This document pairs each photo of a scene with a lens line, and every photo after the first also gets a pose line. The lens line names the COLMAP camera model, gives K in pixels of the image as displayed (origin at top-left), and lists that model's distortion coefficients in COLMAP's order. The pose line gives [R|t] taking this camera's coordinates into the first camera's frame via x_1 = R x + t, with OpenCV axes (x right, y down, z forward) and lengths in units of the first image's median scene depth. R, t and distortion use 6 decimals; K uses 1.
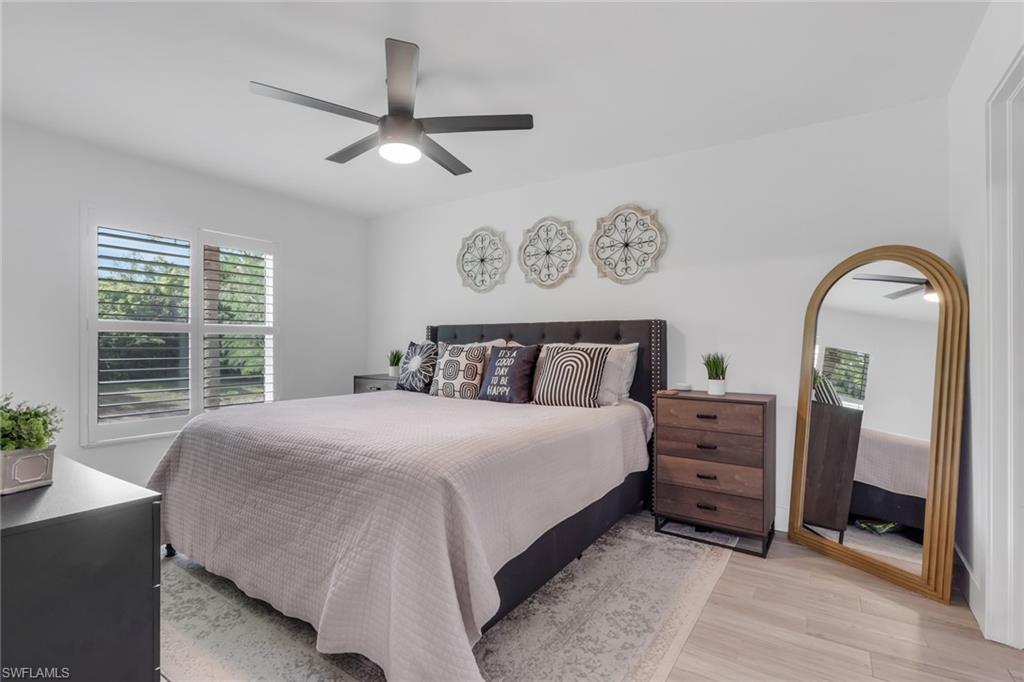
lens RADIAL K [[483.6, 0, 512.0], [0, 483.6, 341.0], [0, 0, 1]] dist [-0.000473, -0.000241]
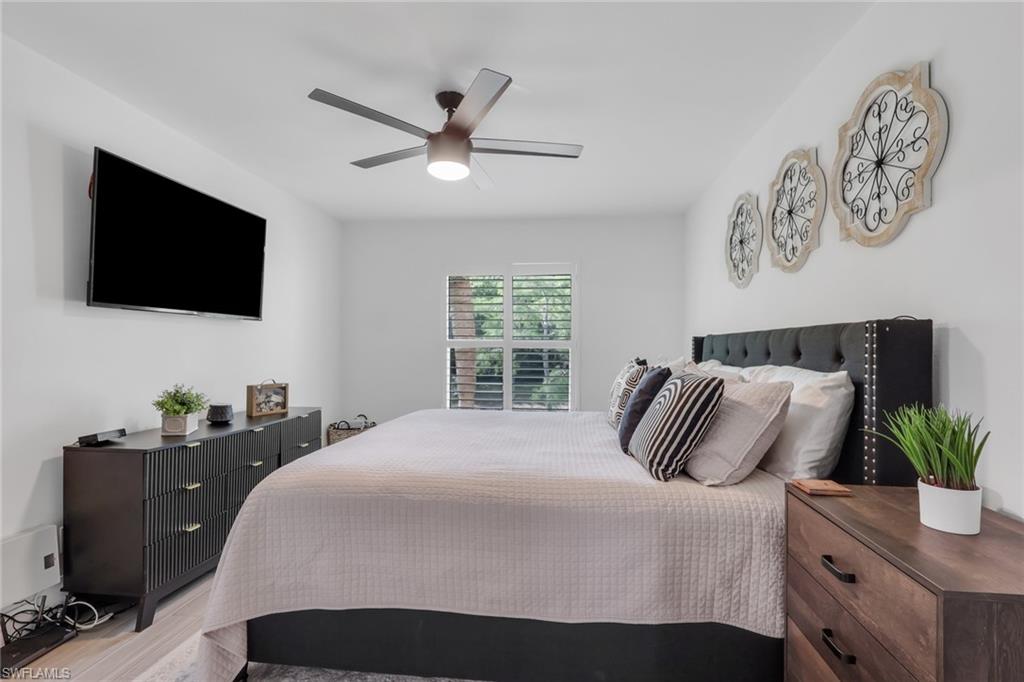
lens RADIAL K [[483.6, 0, 512.0], [0, 483.6, 341.0], [0, 0, 1]] dist [-0.000473, -0.000241]
pose [[0.448572, -0.012500, -0.893659, 0.503820], [0.003746, 0.999920, -0.012106, -0.019085], [0.893739, 0.002083, 0.448583, 0.468976]]
